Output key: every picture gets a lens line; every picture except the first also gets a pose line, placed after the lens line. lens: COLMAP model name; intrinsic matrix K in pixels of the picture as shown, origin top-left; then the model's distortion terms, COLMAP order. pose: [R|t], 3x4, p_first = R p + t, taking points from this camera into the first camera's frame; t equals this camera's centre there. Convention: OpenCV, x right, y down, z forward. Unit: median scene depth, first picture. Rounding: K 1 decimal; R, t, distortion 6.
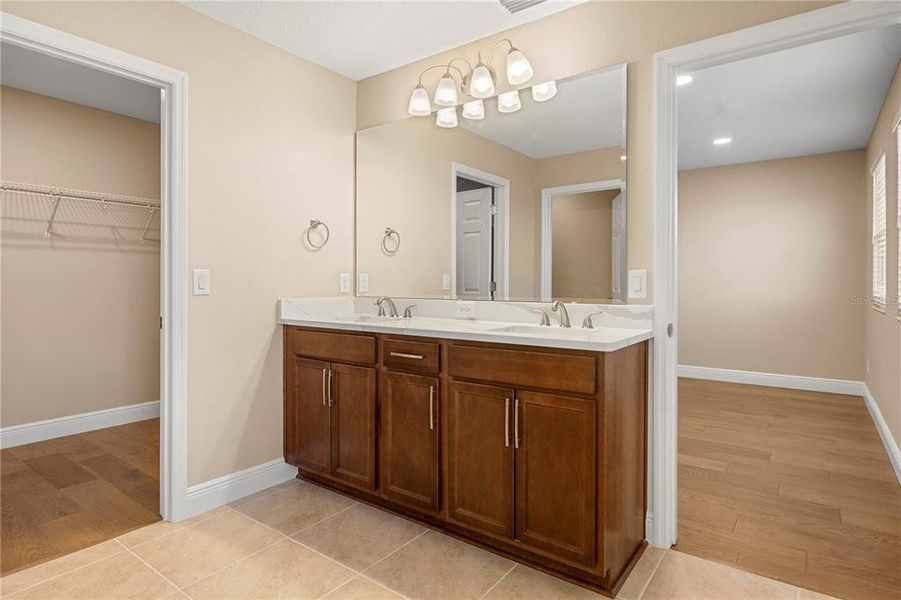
lens RADIAL K [[491.6, 0, 449.8], [0, 491.6, 283.9], [0, 0, 1]] dist [0.000094, 0.000035]
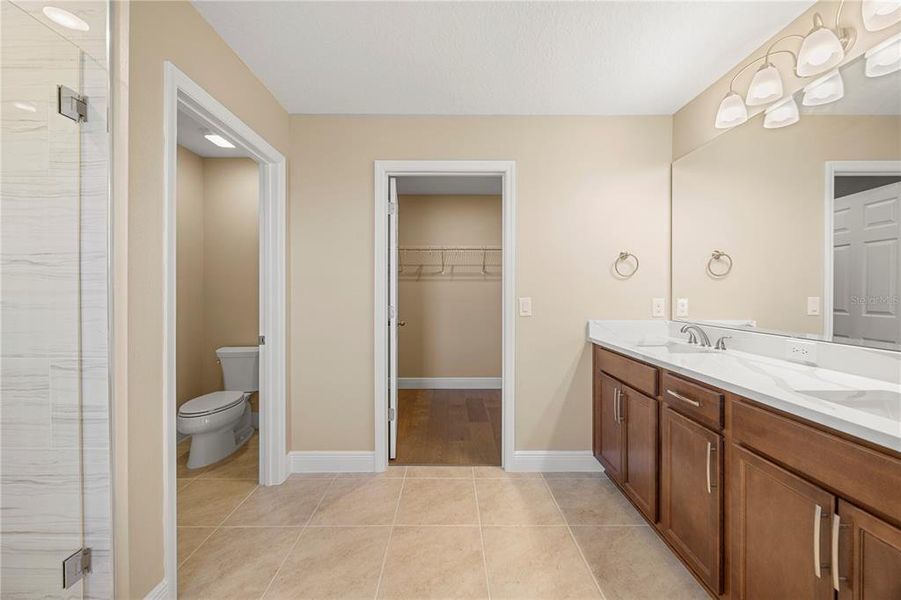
lens RADIAL K [[342.6, 0, 448.9], [0, 342.6, 292.2], [0, 0, 1]] dist [-0.001680, -0.000216]
pose [[0.596329, 0.000453, -0.802740, 0.142419], [-0.000412, 1.000000, 0.000258, -0.044189], [0.802740, 0.000177, 0.596329, 0.235475]]
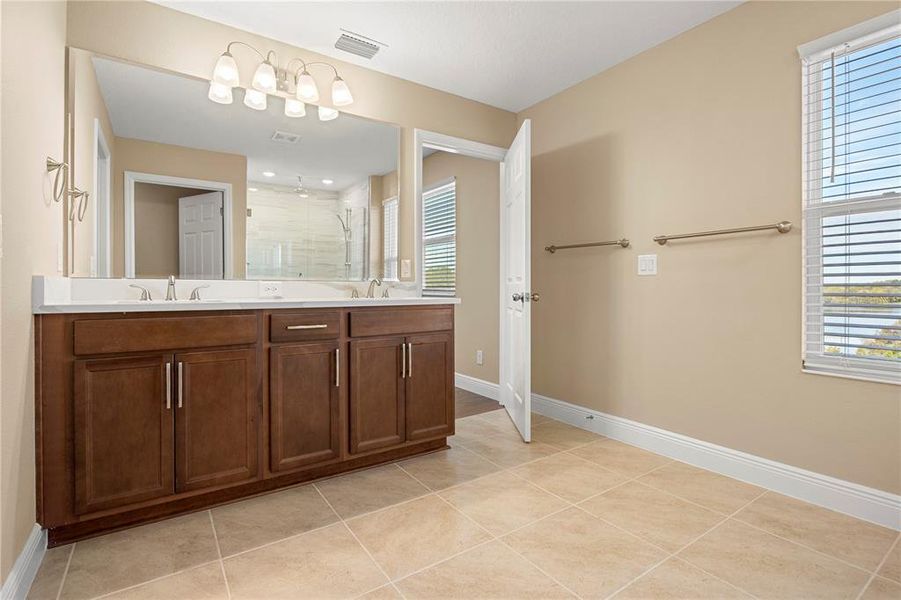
lens RADIAL K [[431.4, 0, 450.4], [0, 431.4, 291.5], [0, 0, 1]] dist [-0.001605, -0.000547]
pose [[0.330886, -0.004979, 0.943658, -0.758208], [0.003177, 0.999986, 0.004162, 0.057667], [-0.943665, 0.001621, 0.330897, 0.345135]]
